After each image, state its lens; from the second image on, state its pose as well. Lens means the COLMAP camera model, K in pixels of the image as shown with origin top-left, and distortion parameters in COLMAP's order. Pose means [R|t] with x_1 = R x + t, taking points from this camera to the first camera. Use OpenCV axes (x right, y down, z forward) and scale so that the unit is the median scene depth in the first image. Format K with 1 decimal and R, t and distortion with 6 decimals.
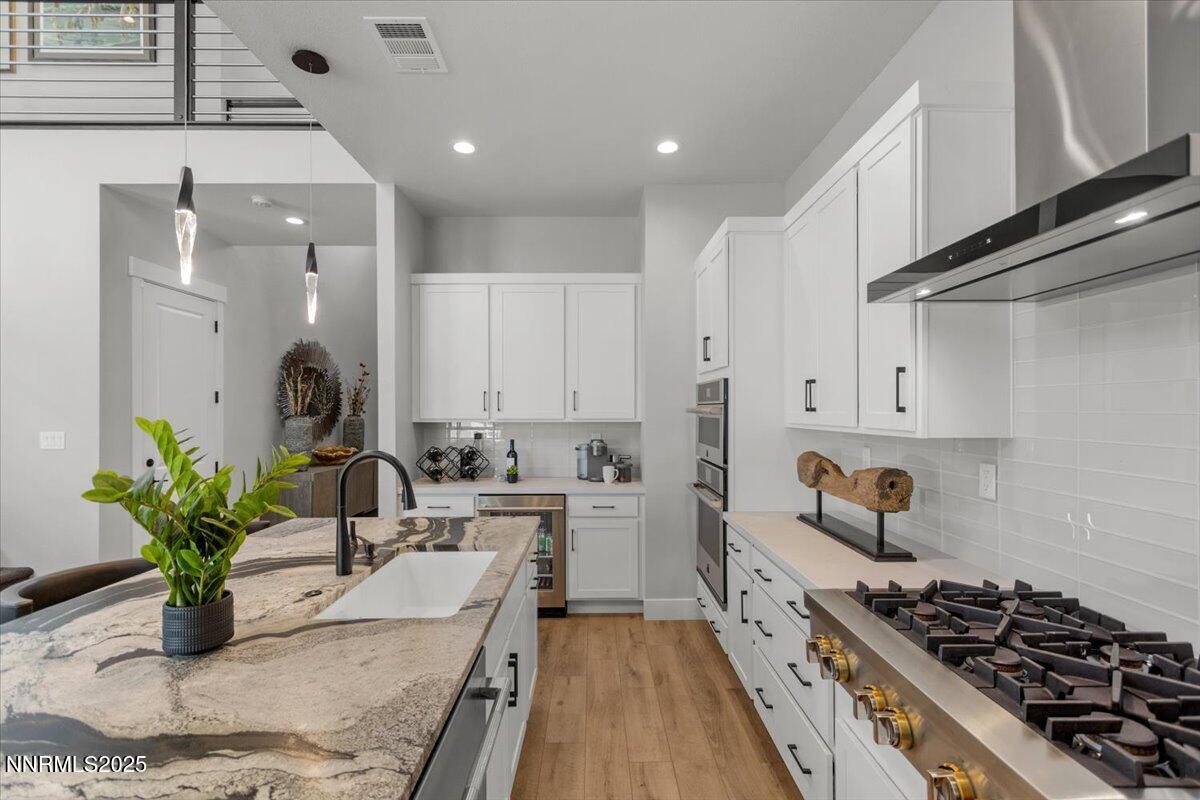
lens RADIAL K [[555.6, 0, 596.1], [0, 555.6, 409.5], [0, 0, 1]] dist [0.001878, 0.000417]
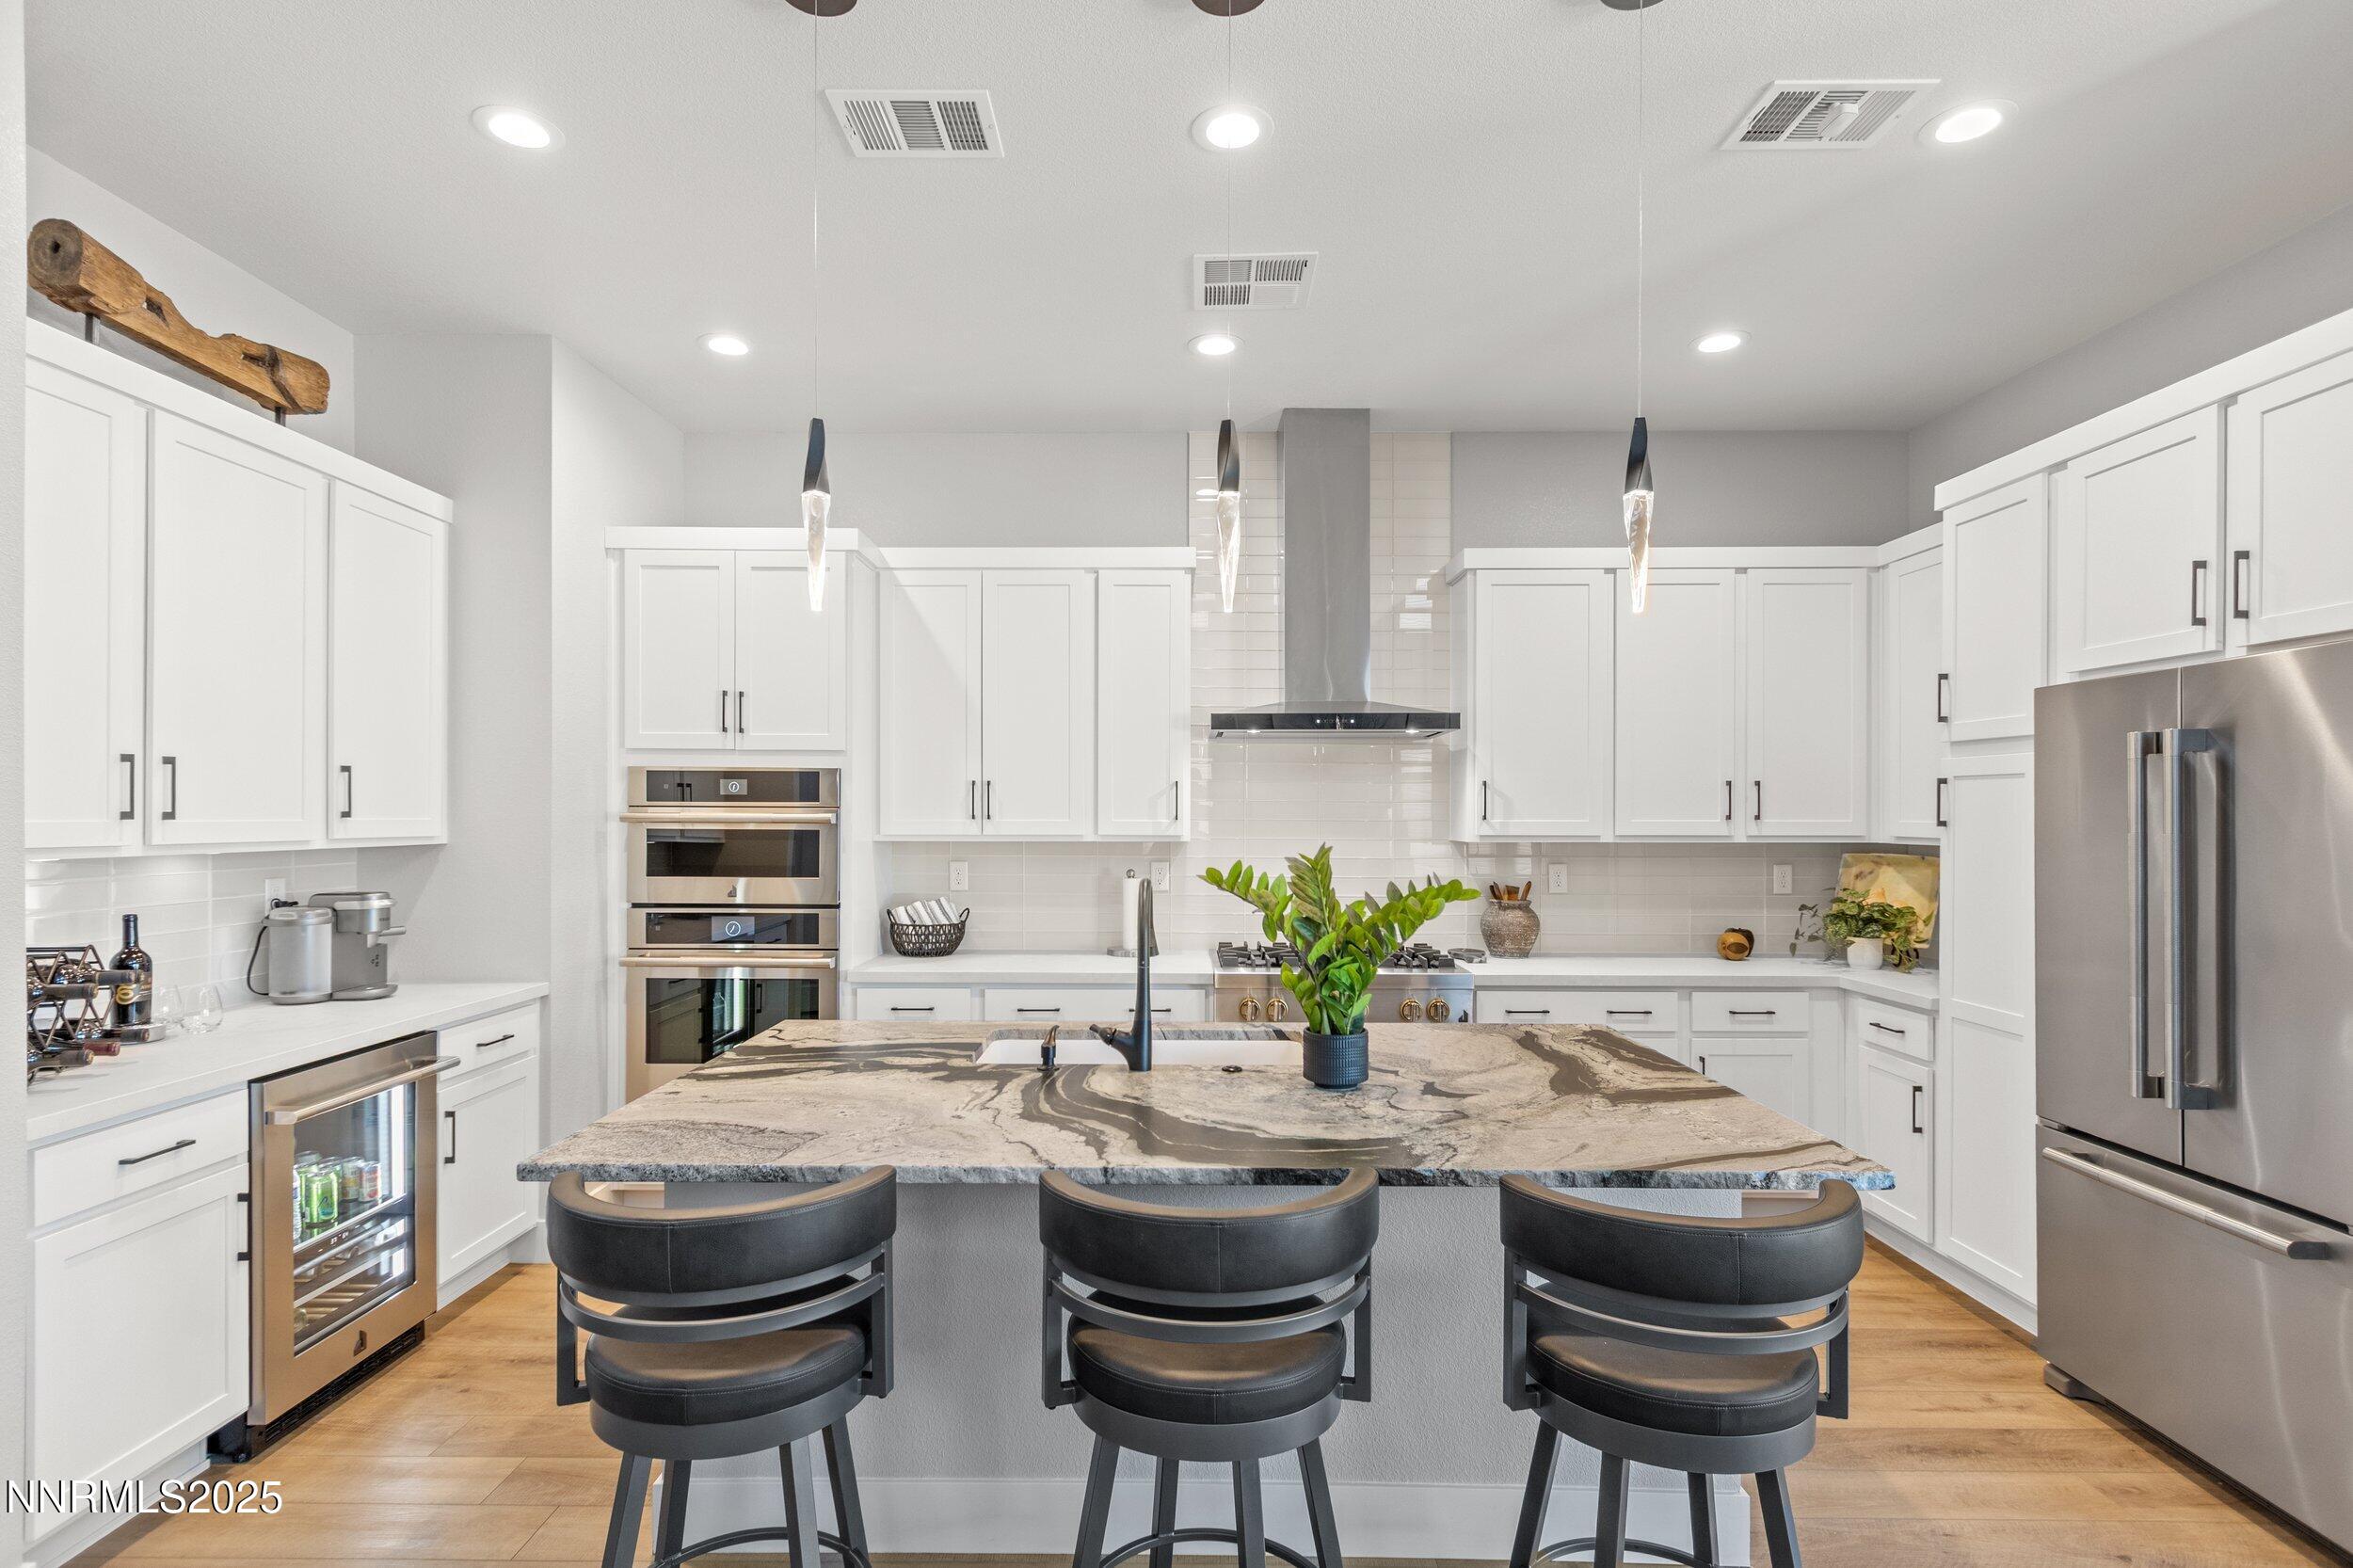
lens RADIAL K [[1155.0, 0, 1179.3], [0, 1155.0, 820.4], [0, 0, 1]] dist [0.004465, -0.000442]
pose [[-0.004093, -0.002084, 0.999989, -0.931680], [-0.003194, 0.999993, 0.002071, 0.000679], [-0.999987, -0.003185, -0.004100, 0.493593]]
